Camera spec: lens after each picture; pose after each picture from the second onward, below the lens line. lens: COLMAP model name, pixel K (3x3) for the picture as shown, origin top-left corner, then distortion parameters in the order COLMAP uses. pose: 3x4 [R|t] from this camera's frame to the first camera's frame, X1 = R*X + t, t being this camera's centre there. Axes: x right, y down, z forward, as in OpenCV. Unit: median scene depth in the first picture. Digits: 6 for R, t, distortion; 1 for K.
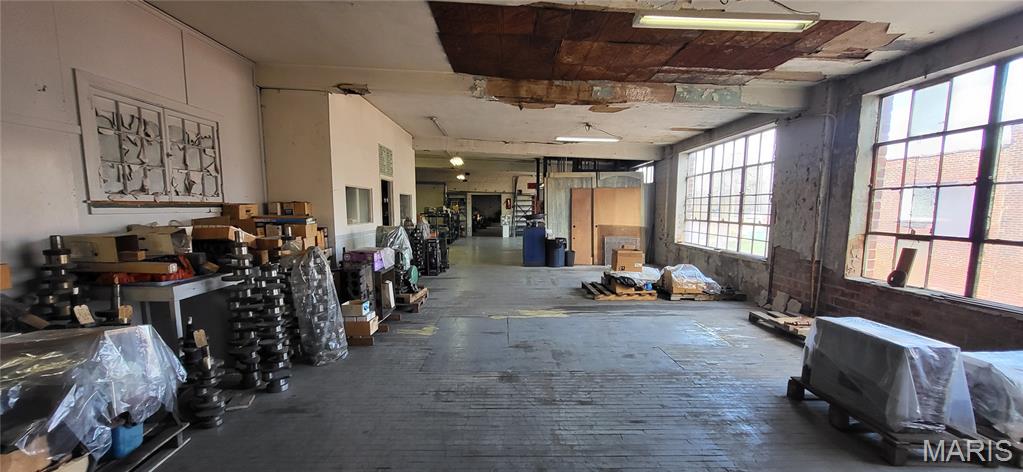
lens RADIAL K [[403.9, 0, 507.1], [0, 403.9, 252.9], [0, 0, 1]] dist [0.000060, -0.001134]
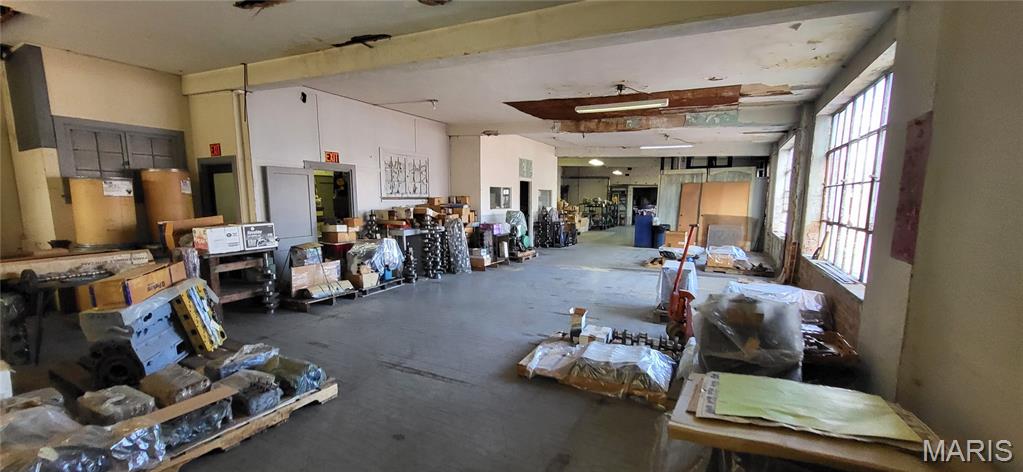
lens RADIAL K [[403.9, 0, 505.8], [0, 403.9, 250.9], [0, 0, 1]] dist [0.000060, -0.001134]
pose [[0.879704, 0.062748, -0.471364, 0.560593], [-0.054520, 0.998028, 0.031106, 0.056579], [0.472387, -0.001665, 0.881390, -0.559485]]
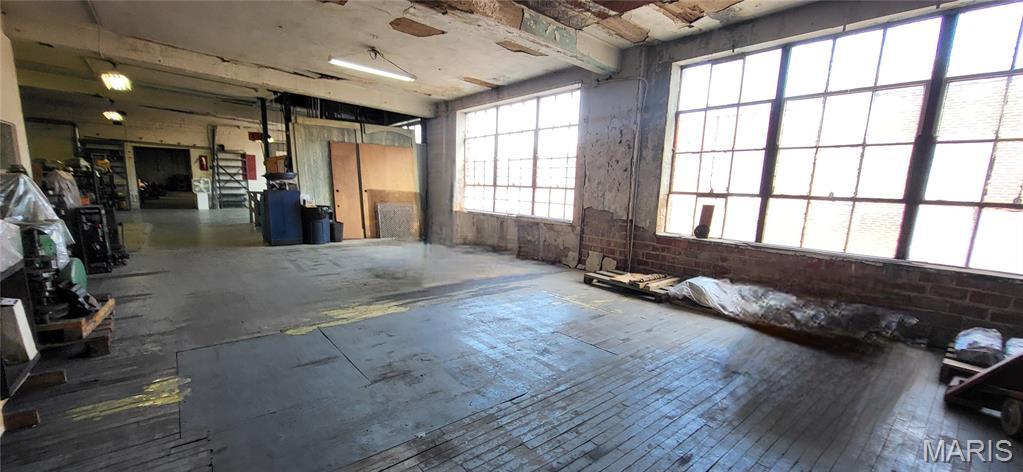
lens RADIAL K [[403.9, 0, 505.3], [0, 403.9, 252.9], [0, 0, 1]] dist [0.000060, -0.001134]
pose [[0.778052, -0.079953, 0.623091, -0.157818], [0.038839, 0.996093, 0.079317, 0.009560], [-0.626998, -0.037512, 0.778117, 0.370313]]
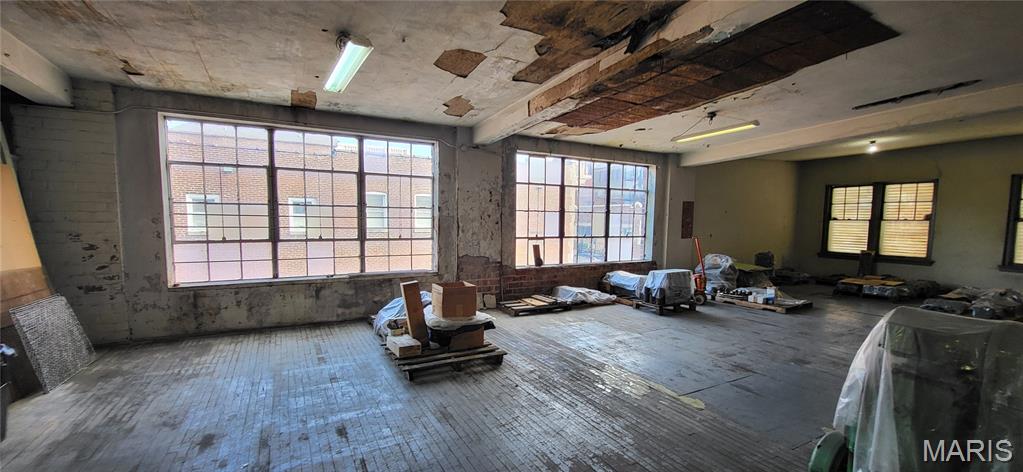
lens RADIAL K [[403.9, 0, 504.4], [0, 403.9, 251.7], [0, 0, 1]] dist [0.000060, -0.001134]
pose [[-0.469053, -0.072041, 0.880227, -0.437155], [0.089108, 0.987721, 0.128322, -0.183072], [-0.878663, 0.138625, -0.456875, 1.590112]]
